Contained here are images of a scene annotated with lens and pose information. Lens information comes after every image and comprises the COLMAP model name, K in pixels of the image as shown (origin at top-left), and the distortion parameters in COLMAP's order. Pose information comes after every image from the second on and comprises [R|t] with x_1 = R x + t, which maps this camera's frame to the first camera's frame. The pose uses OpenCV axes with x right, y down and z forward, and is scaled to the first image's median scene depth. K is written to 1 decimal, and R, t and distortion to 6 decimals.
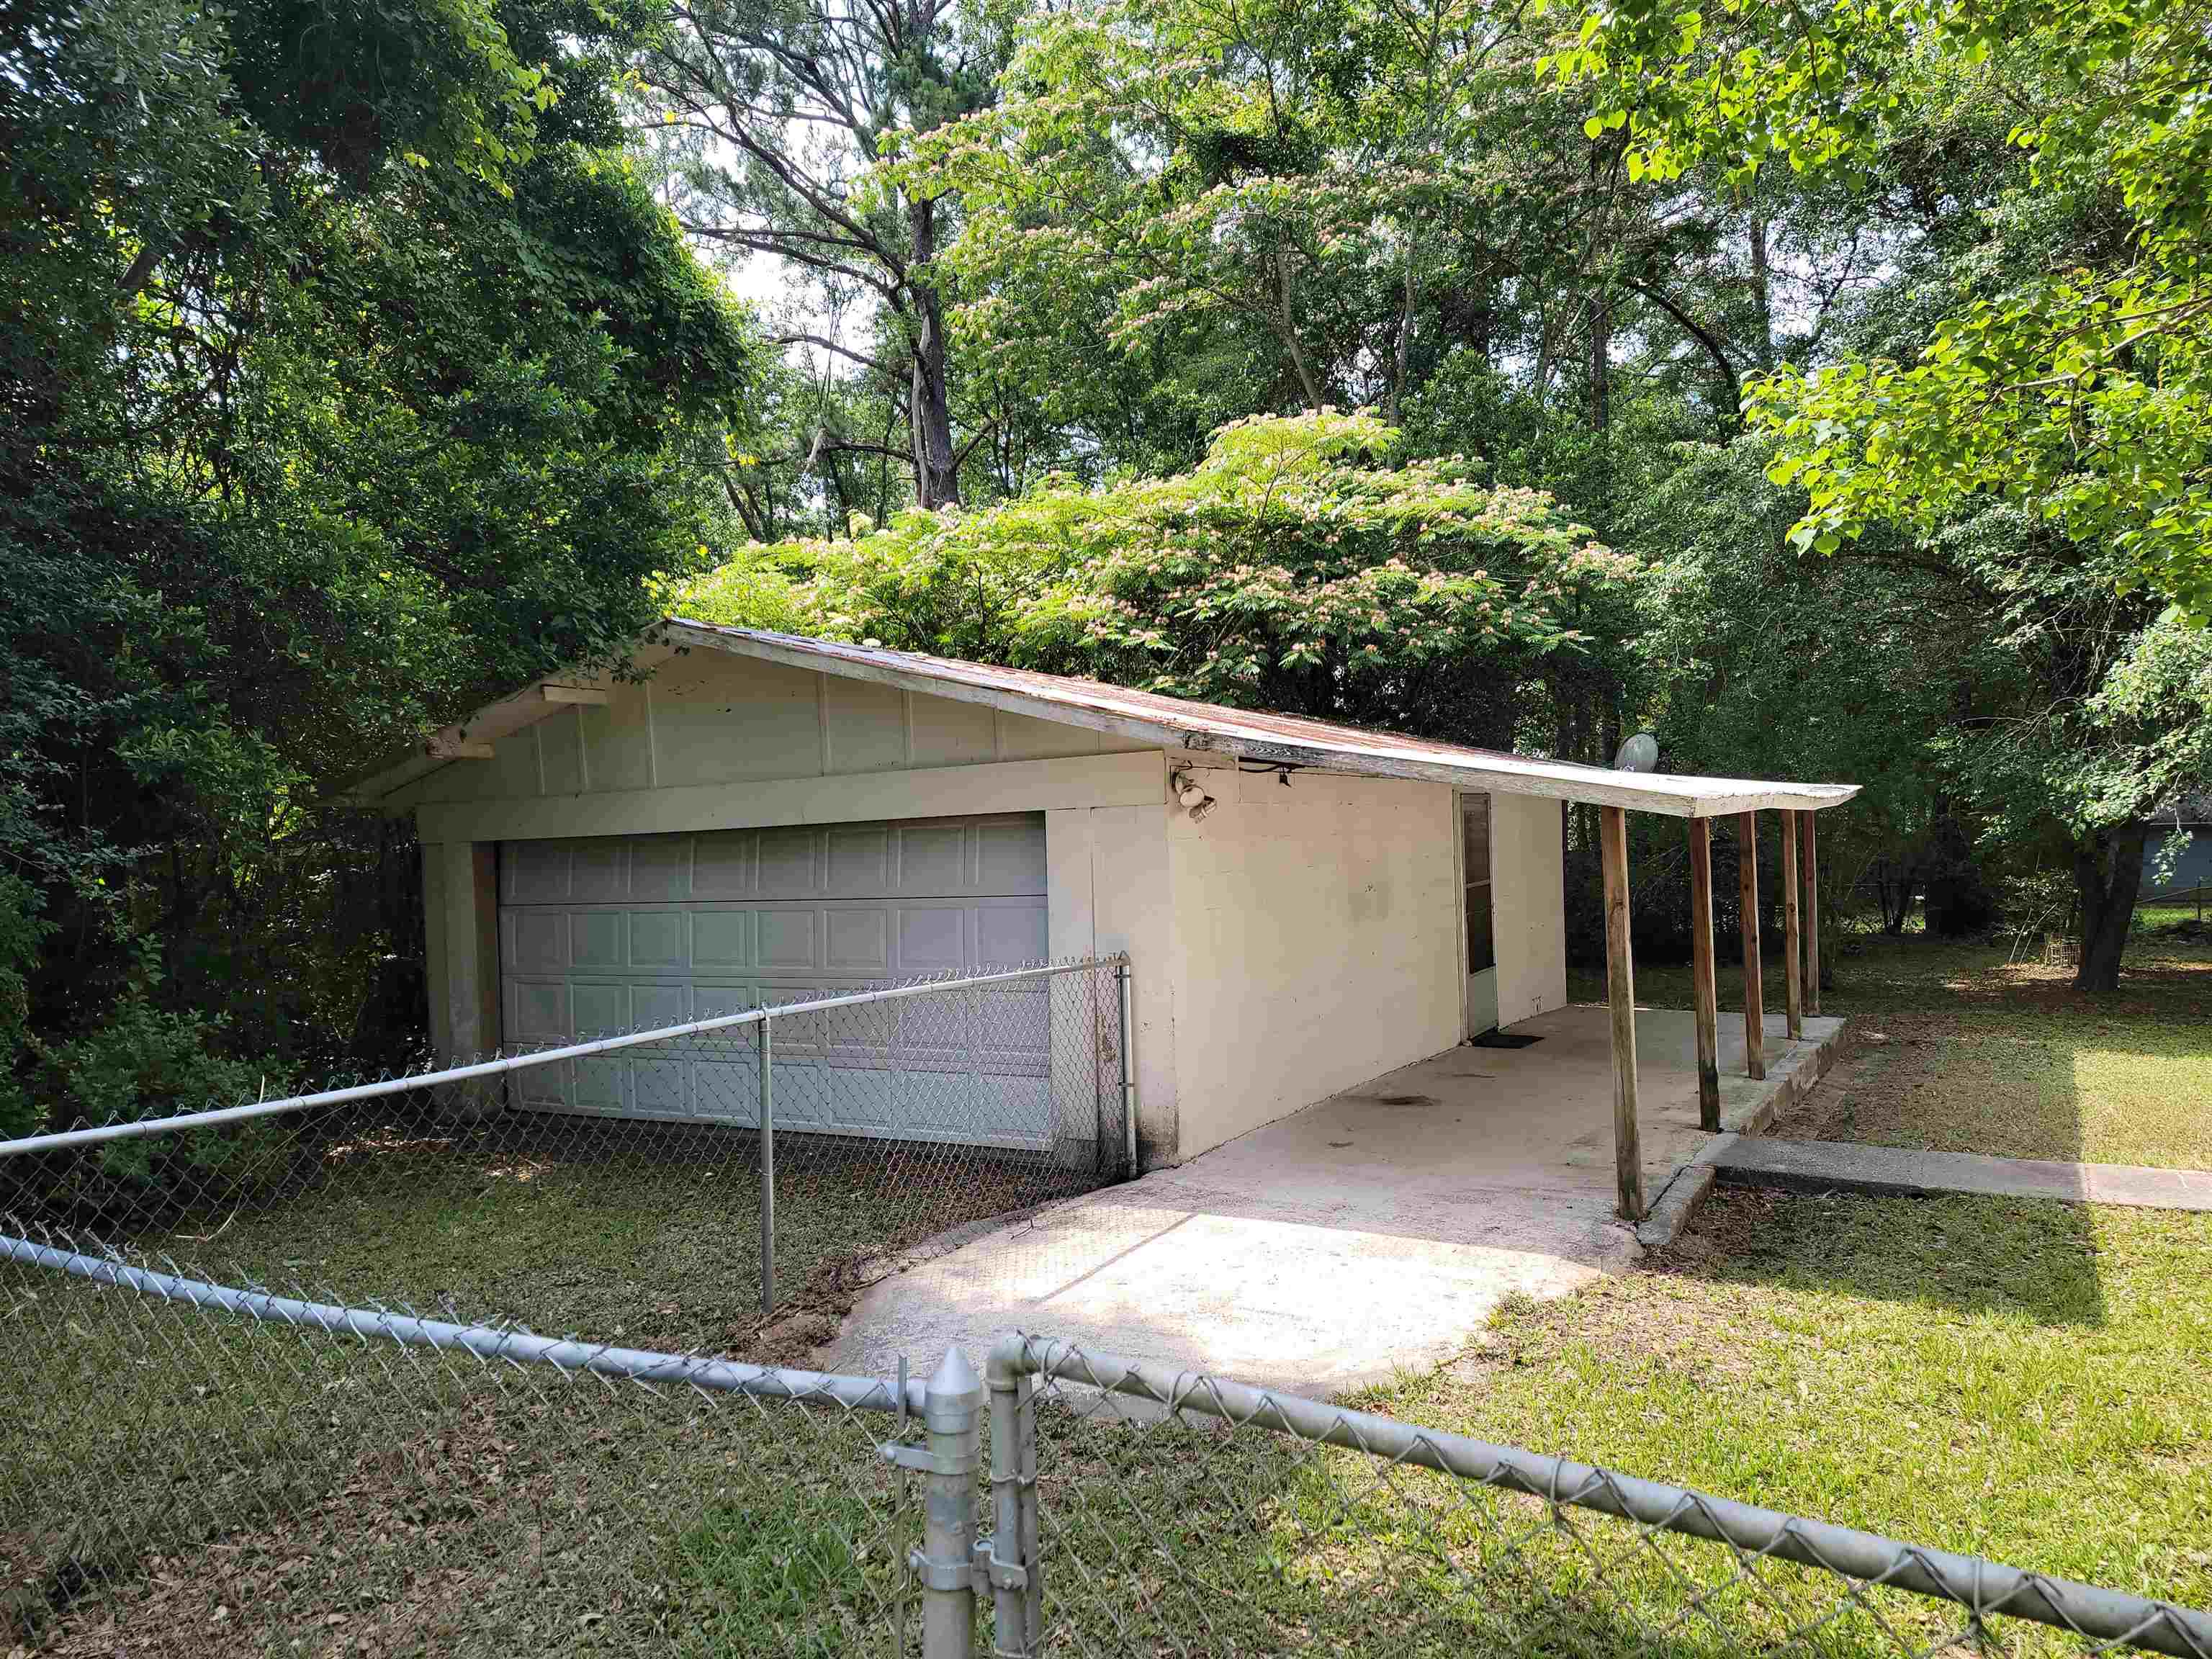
lens RADIAL K [[1543.9, 0, 1099.1], [0, 1543.9, 827.0], [0, 0, 1]] dist [0.063174, -0.054663]
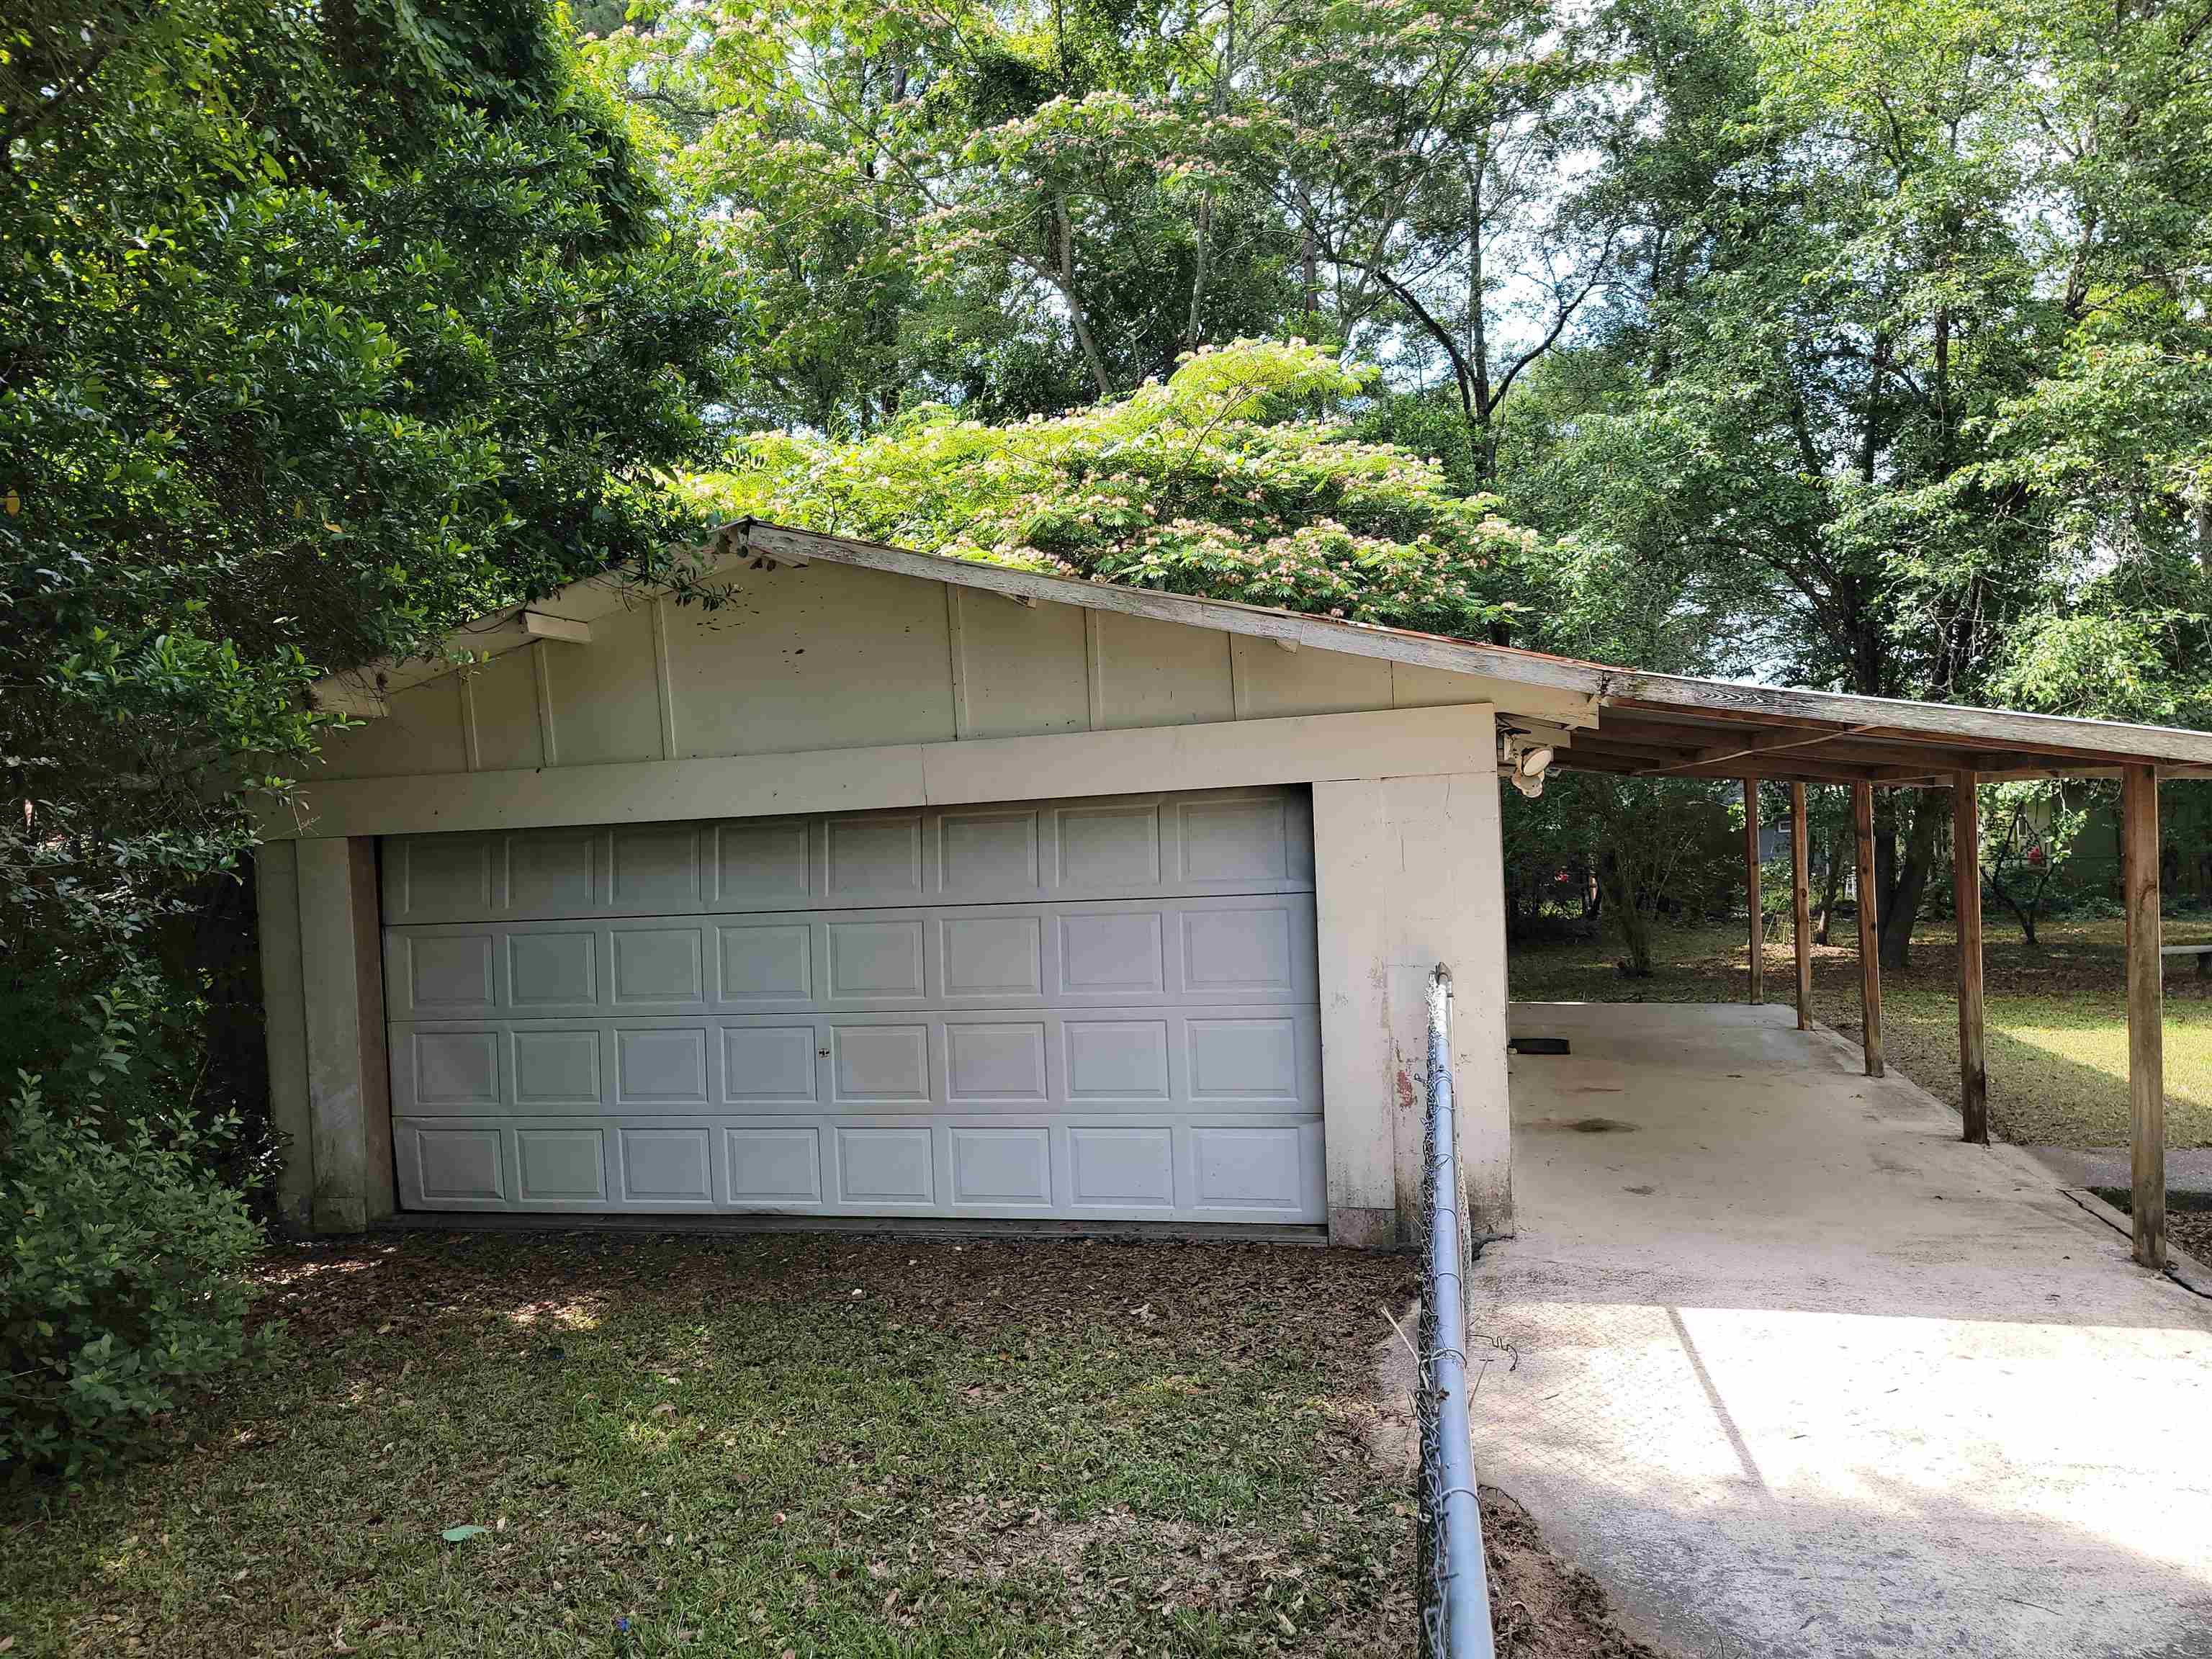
lens RADIAL K [[1543.9, 0, 1105.4], [0, 1543.9, 846.4], [0, 0, 1]] dist [0.063174, -0.054663]
pose [[0.960831, -0.011598, 0.276891, -0.269336], [0.008036, 0.999870, 0.013995, 0.006919], [-0.277017, -0.011222, 0.960800, 0.224179]]
